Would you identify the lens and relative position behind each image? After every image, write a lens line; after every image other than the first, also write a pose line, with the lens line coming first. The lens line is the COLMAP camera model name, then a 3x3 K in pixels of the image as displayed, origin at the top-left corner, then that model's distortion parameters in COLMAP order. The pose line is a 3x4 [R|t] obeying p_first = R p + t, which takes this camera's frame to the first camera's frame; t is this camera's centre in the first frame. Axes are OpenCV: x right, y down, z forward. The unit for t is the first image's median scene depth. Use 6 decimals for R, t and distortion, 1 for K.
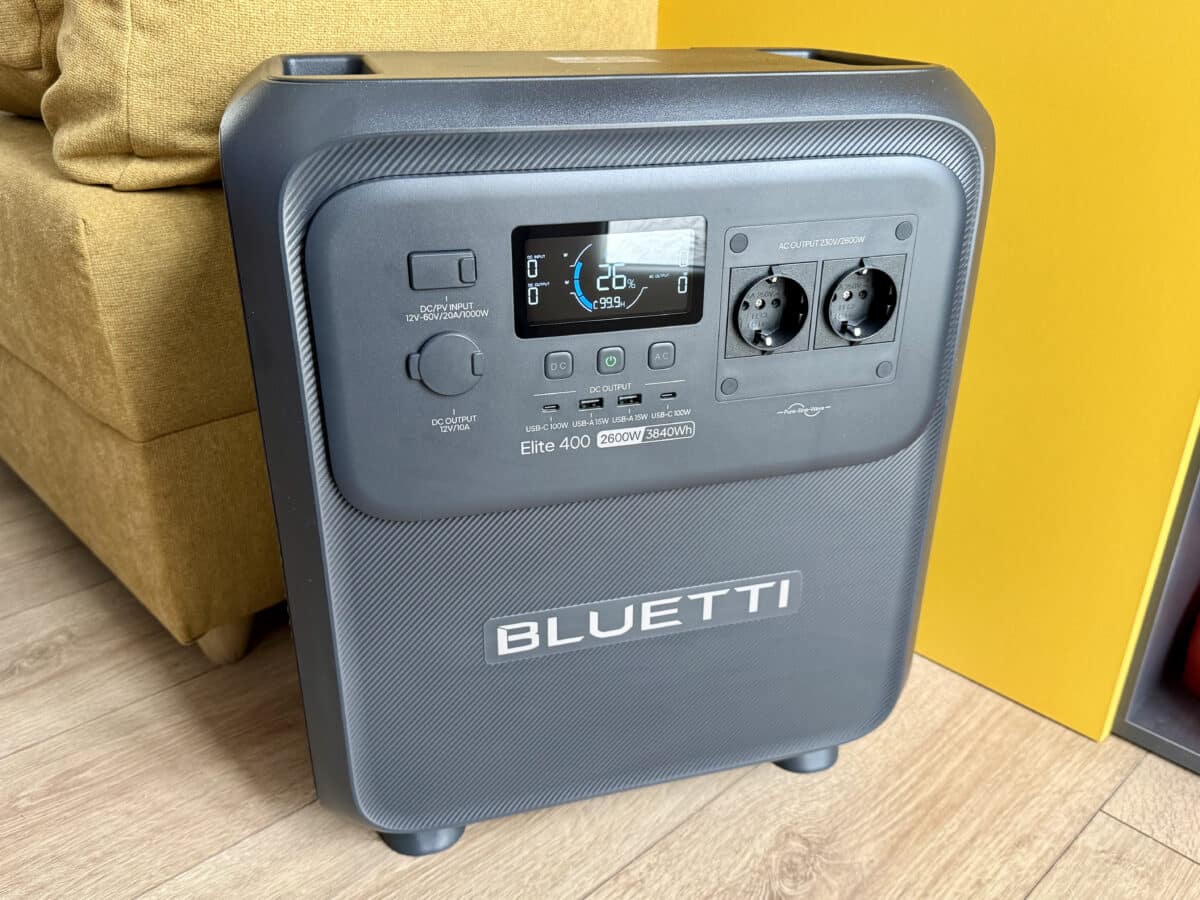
lens RADIAL K [[1079.0, 0, 600.0], [0, 1079.0, 450.0], [0, 0, 1]] dist [0.213064, -0.567142]
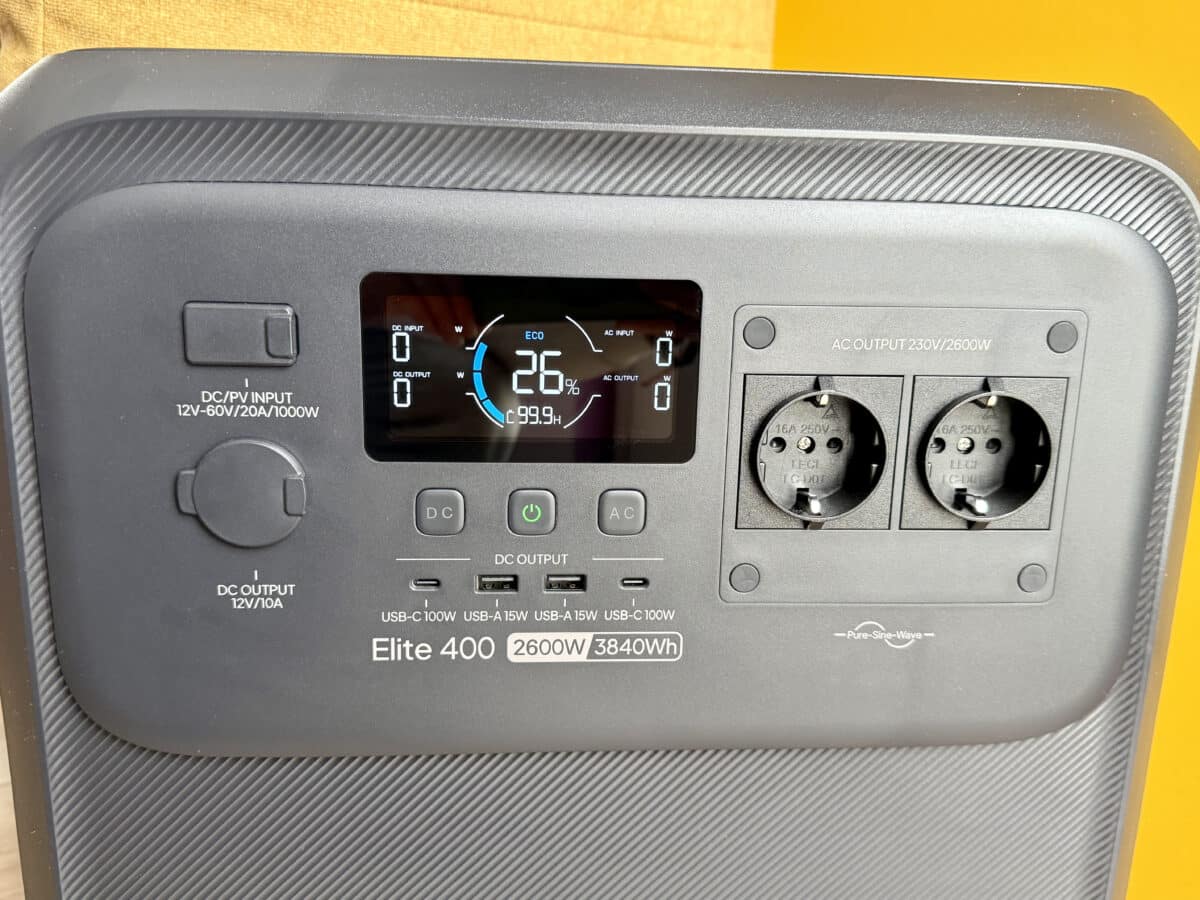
lens RADIAL K [[1079.0, 0, 600.0], [0, 1079.0, 450.0], [0, 0, 1]] dist [0.213064, -0.567142]
pose [[0.978088, 0.062314, -0.198648, 0.158756], [-0.102418, 0.974733, -0.198511, -0.001854], [0.181259, 0.214506, 0.959756, 0.419238]]
